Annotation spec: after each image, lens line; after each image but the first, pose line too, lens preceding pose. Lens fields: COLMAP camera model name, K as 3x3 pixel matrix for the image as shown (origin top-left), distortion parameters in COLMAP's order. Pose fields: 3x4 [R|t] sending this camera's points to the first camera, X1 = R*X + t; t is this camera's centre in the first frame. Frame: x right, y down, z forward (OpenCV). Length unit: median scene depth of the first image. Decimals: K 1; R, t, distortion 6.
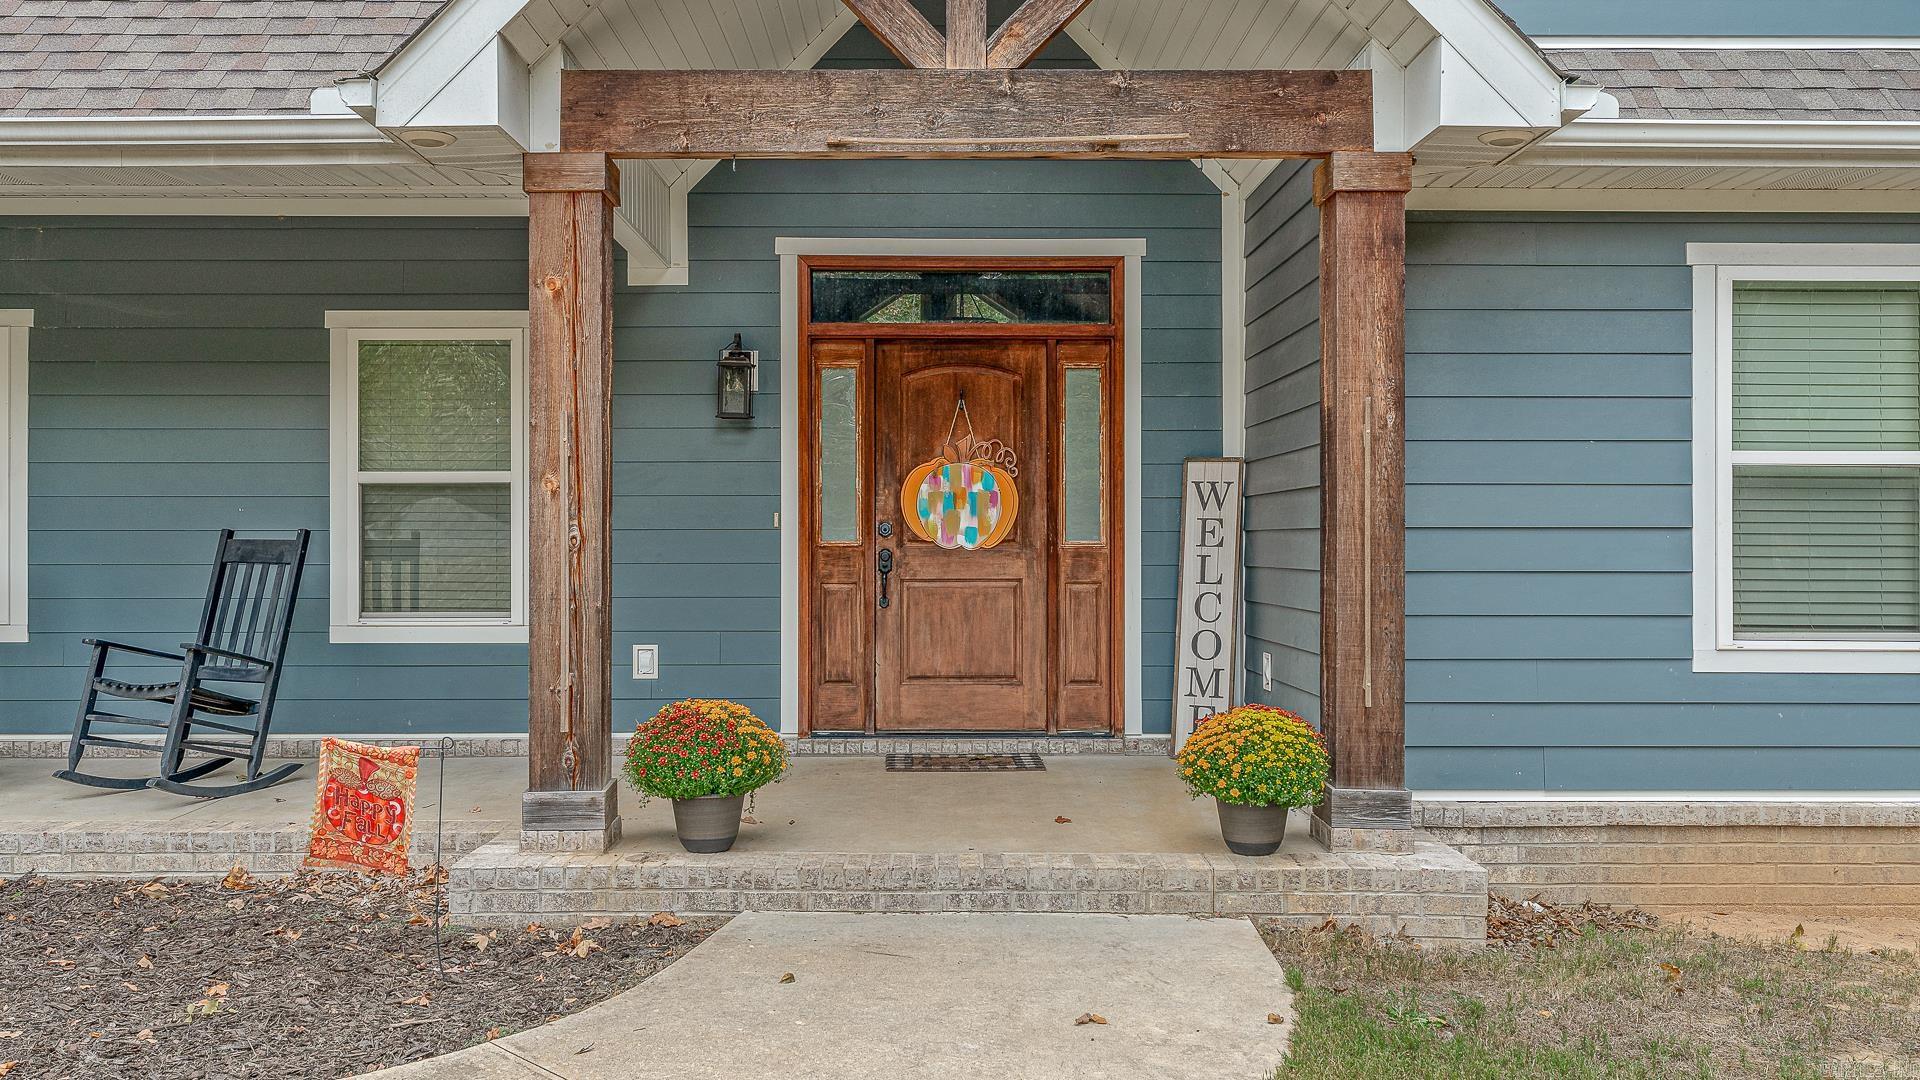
lens RADIAL K [[1559.8, 0, 948.0], [0, 1559.8, 490.0], [0, 0, 1]] dist [-0.002824, 0.012067]
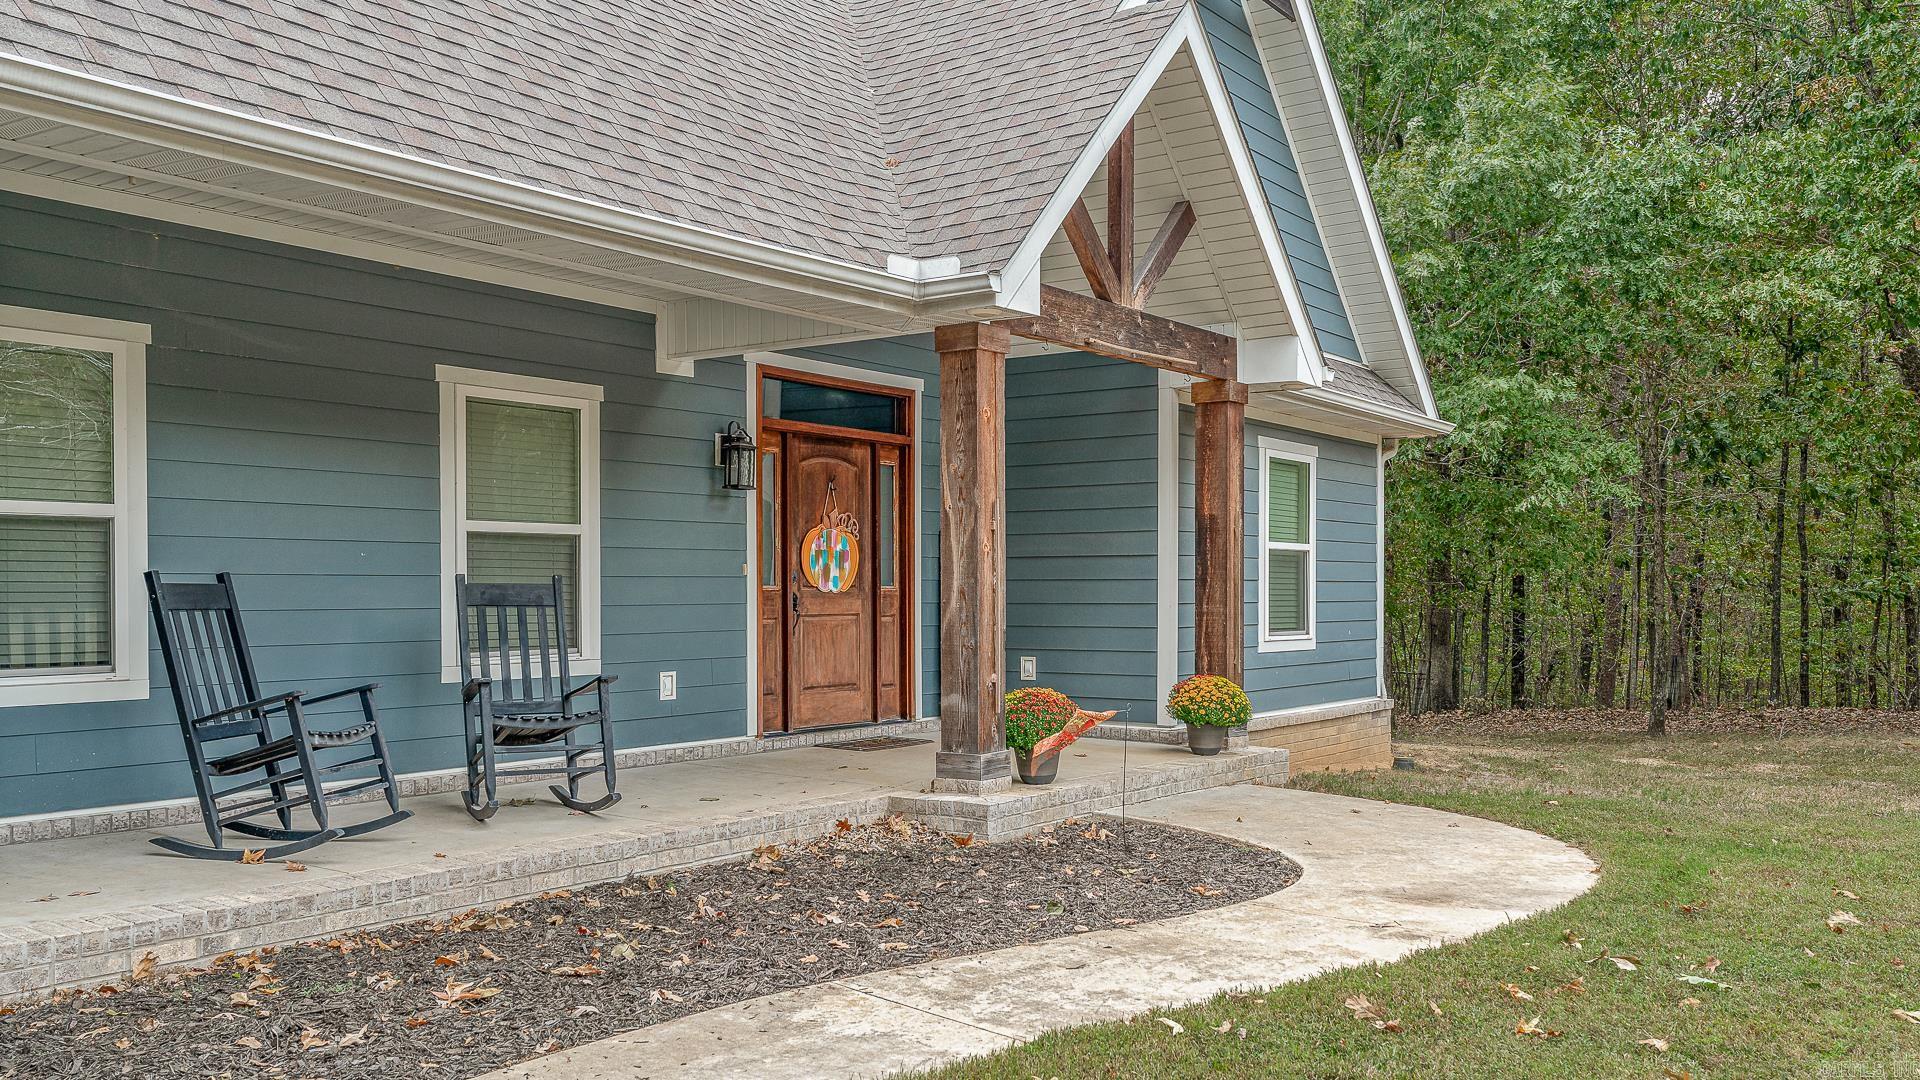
lens RADIAL K [[1574.0, 0, 1001.2], [0, 1574.0, 554.1], [0, 0, 1]] dist [0.013806, 0.000078]
pose [[0.582372, 0.017771, 0.812728, -1.342316], [-0.027087, 0.999630, -0.002449, 0.005043], [-0.812471, -0.020588, 0.582638, 0.104104]]
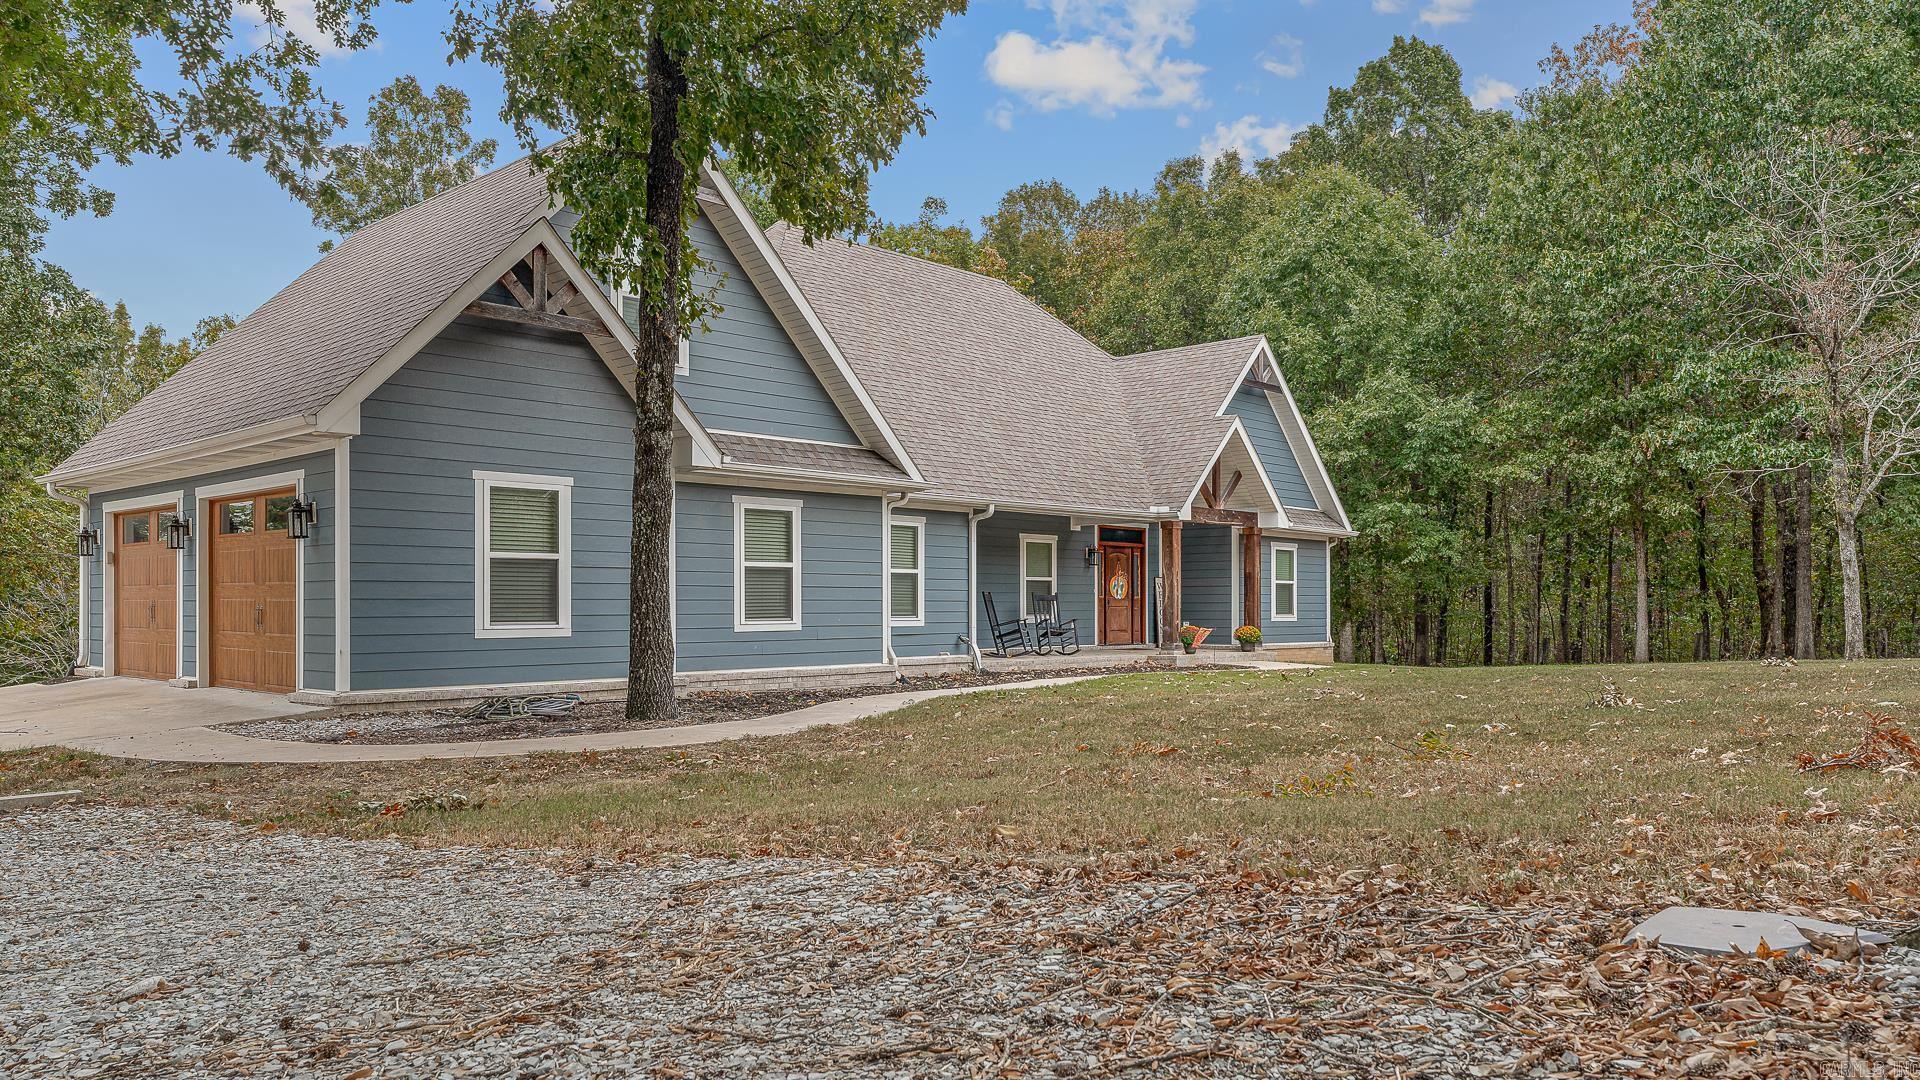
lens RADIAL K [[1310.5, 0, 941.4], [0, 1310.5, 582.9], [0, 0, 1]] dist [-0.010501, -0.001096]
pose [[0.704650, 0.014412, 0.709409, -3.571645], [-0.024225, 0.999699, 0.003754, -0.005409], [-0.709142, -0.019831, 0.704787, -1.394790]]
